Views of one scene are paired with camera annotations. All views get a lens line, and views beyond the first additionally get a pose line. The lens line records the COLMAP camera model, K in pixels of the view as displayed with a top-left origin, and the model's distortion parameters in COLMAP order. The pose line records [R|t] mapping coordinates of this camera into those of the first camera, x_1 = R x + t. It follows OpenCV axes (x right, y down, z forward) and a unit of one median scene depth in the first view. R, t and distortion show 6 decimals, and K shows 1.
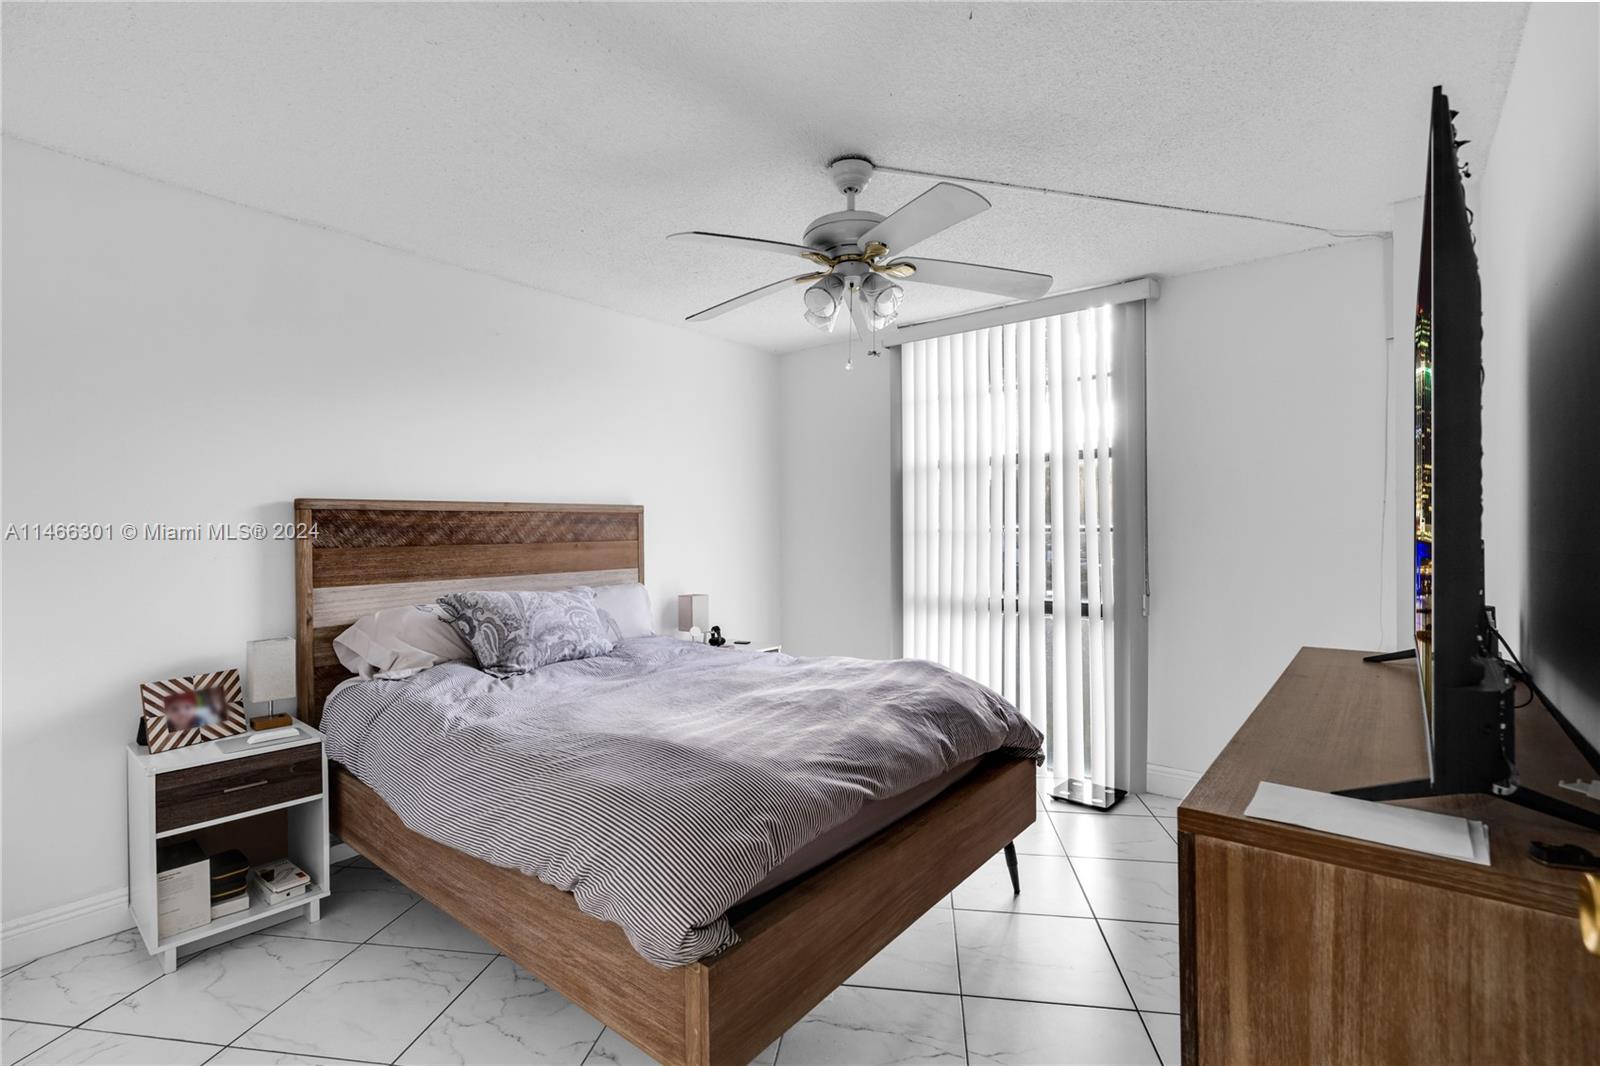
lens RADIAL K [[730.2, 0, 800.0], [0, 730.2, 533.0], [0, 0, 1]] dist [0.000336, 0.000054]
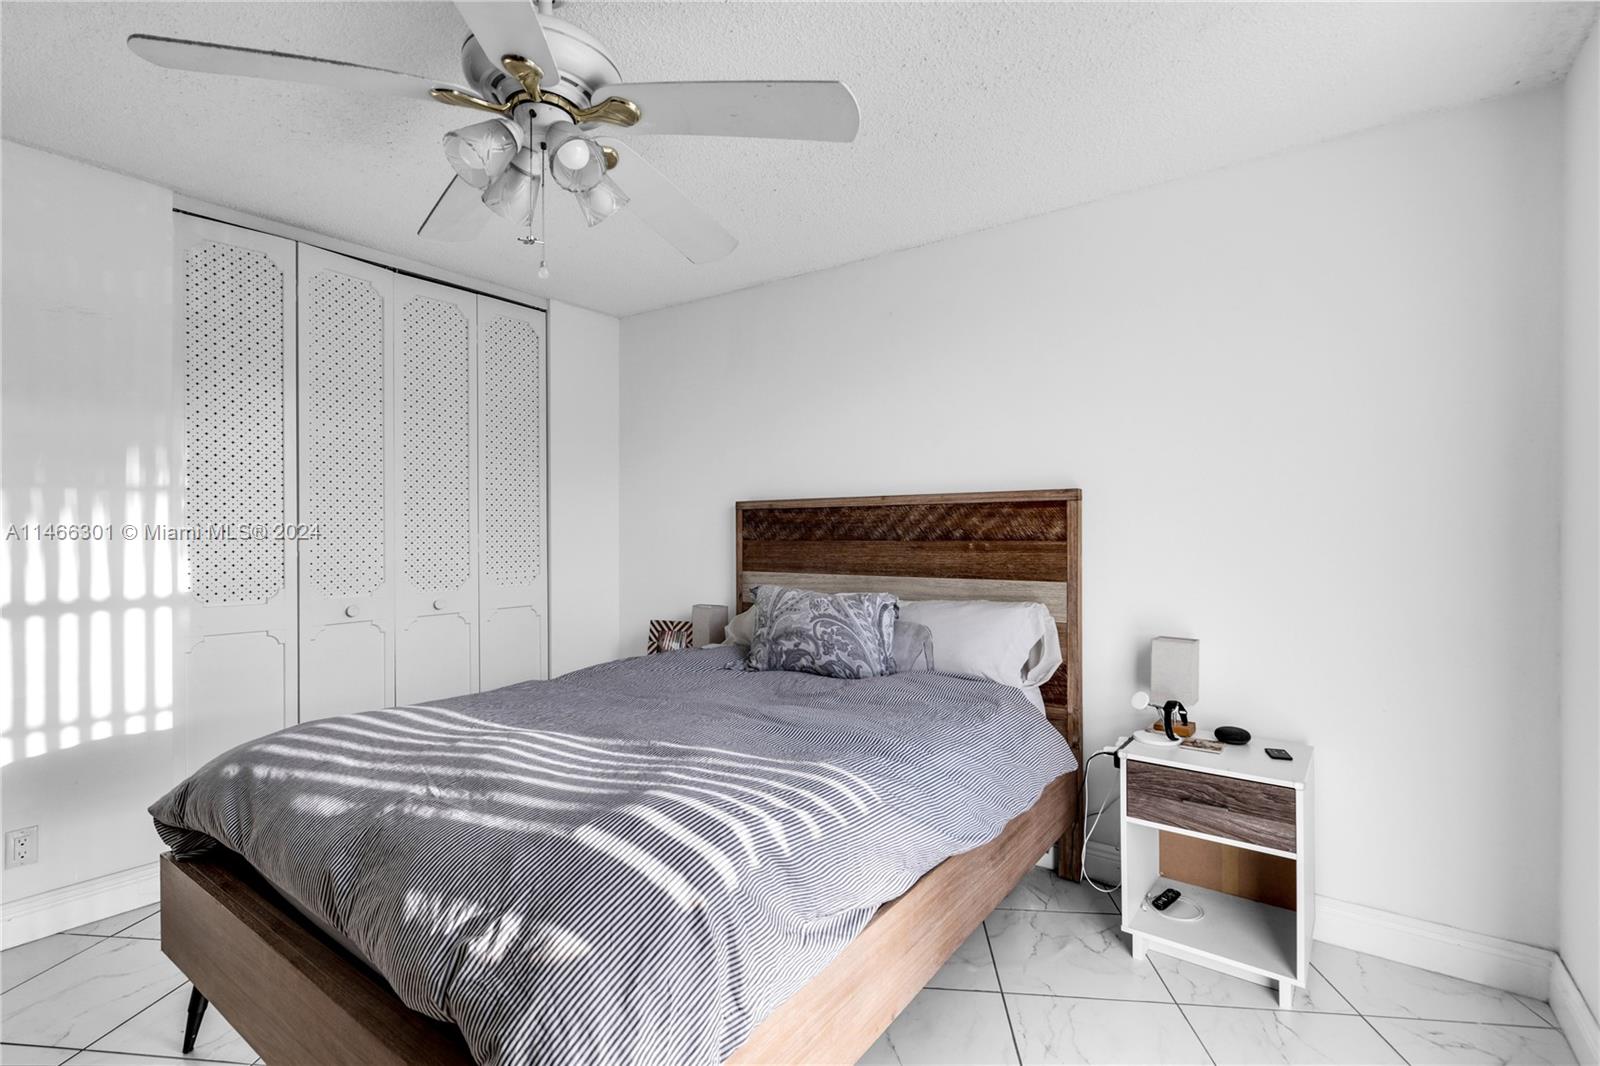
lens RADIAL K [[730.2, 0, 800.0], [0, 730.2, 533.0], [0, 0, 1]] dist [0.000336, 0.000054]
pose [[0.056870, 0.013999, -0.998283, 0.552673], [0.000925, 0.999901, 0.014074, -0.008480], [0.998381, -0.001724, 0.056851, 0.913608]]
